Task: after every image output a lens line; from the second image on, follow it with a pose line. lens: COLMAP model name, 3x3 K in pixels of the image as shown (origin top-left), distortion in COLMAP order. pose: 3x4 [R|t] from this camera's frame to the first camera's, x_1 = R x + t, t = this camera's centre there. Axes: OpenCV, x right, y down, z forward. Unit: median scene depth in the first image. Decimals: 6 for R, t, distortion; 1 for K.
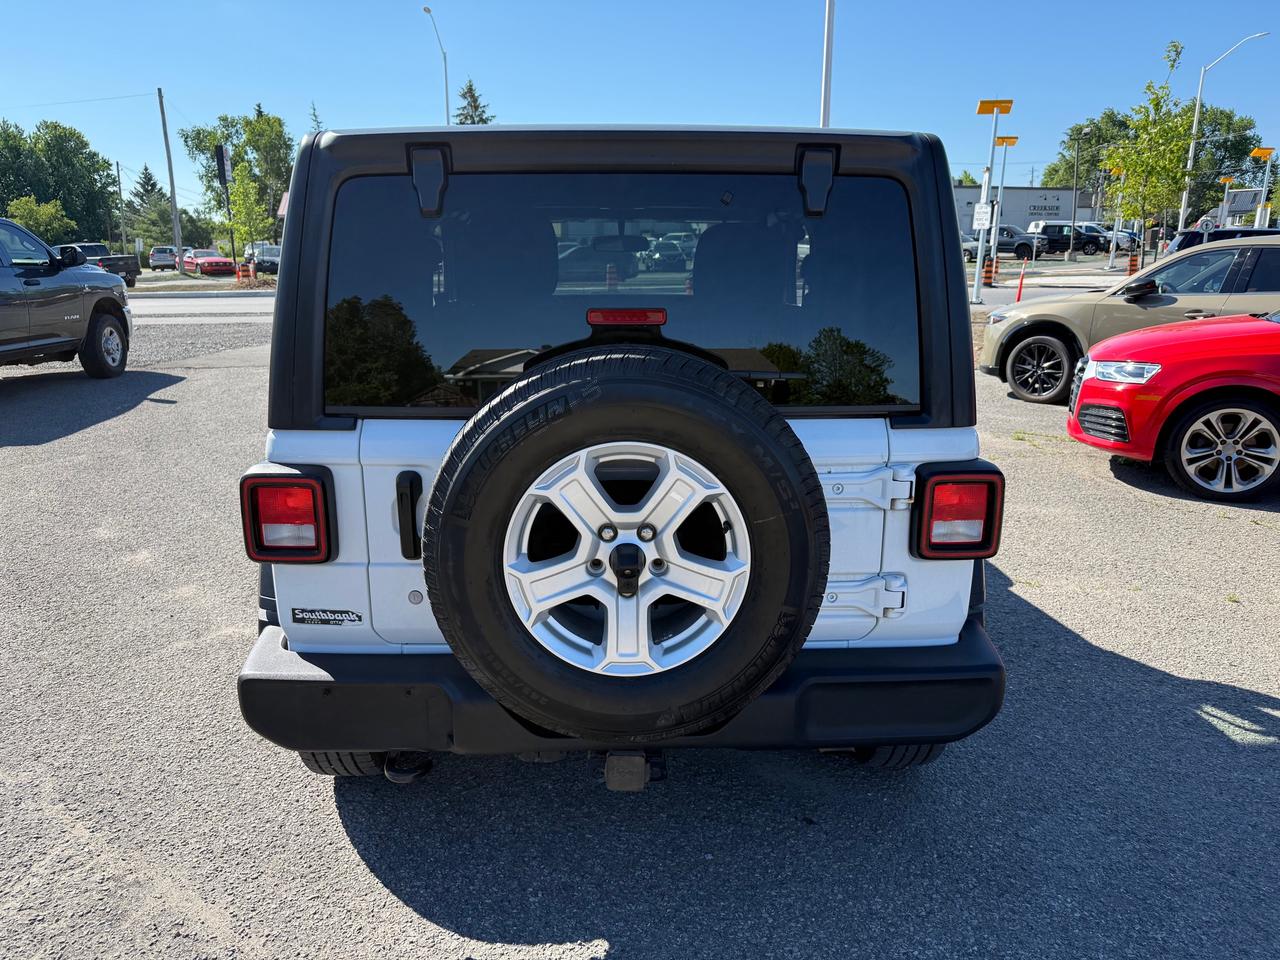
lens RADIAL K [[911.6, 0, 640.0], [0, 911.6, 480.0], [0, 0, 1]] dist [0.046234, -0.055431]
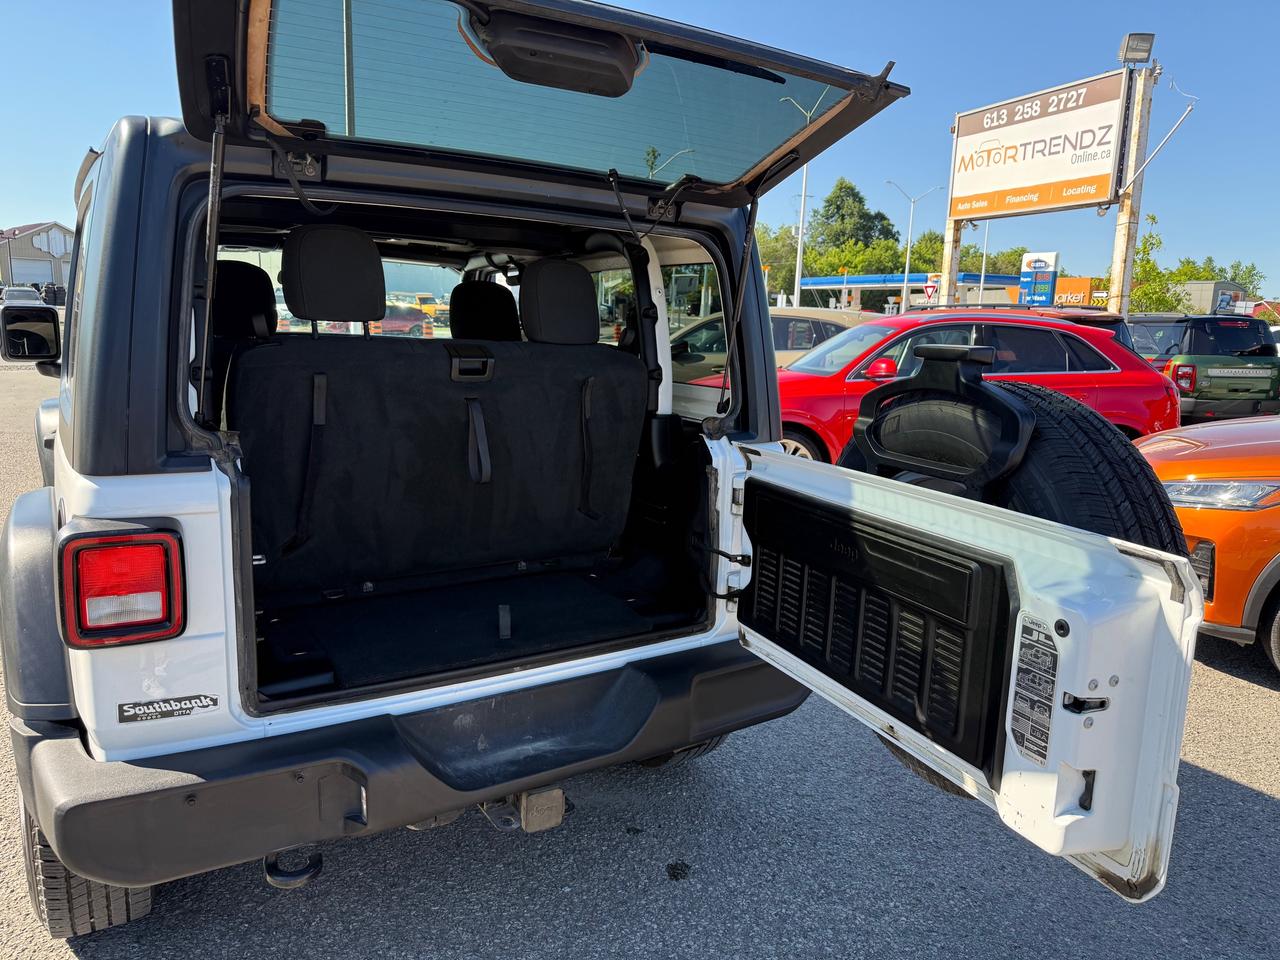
lens RADIAL K [[900.6, 0, 659.7], [0, 900.6, 478.8], [0, 0, 1]] dist [0.015514, 0.000491]
pose [[0.861152, -0.061432, 0.504622, -0.249661], [0.093552, 0.994868, -0.038535, 0.014813], [-0.499666, 0.080393, 0.862480, 0.062151]]
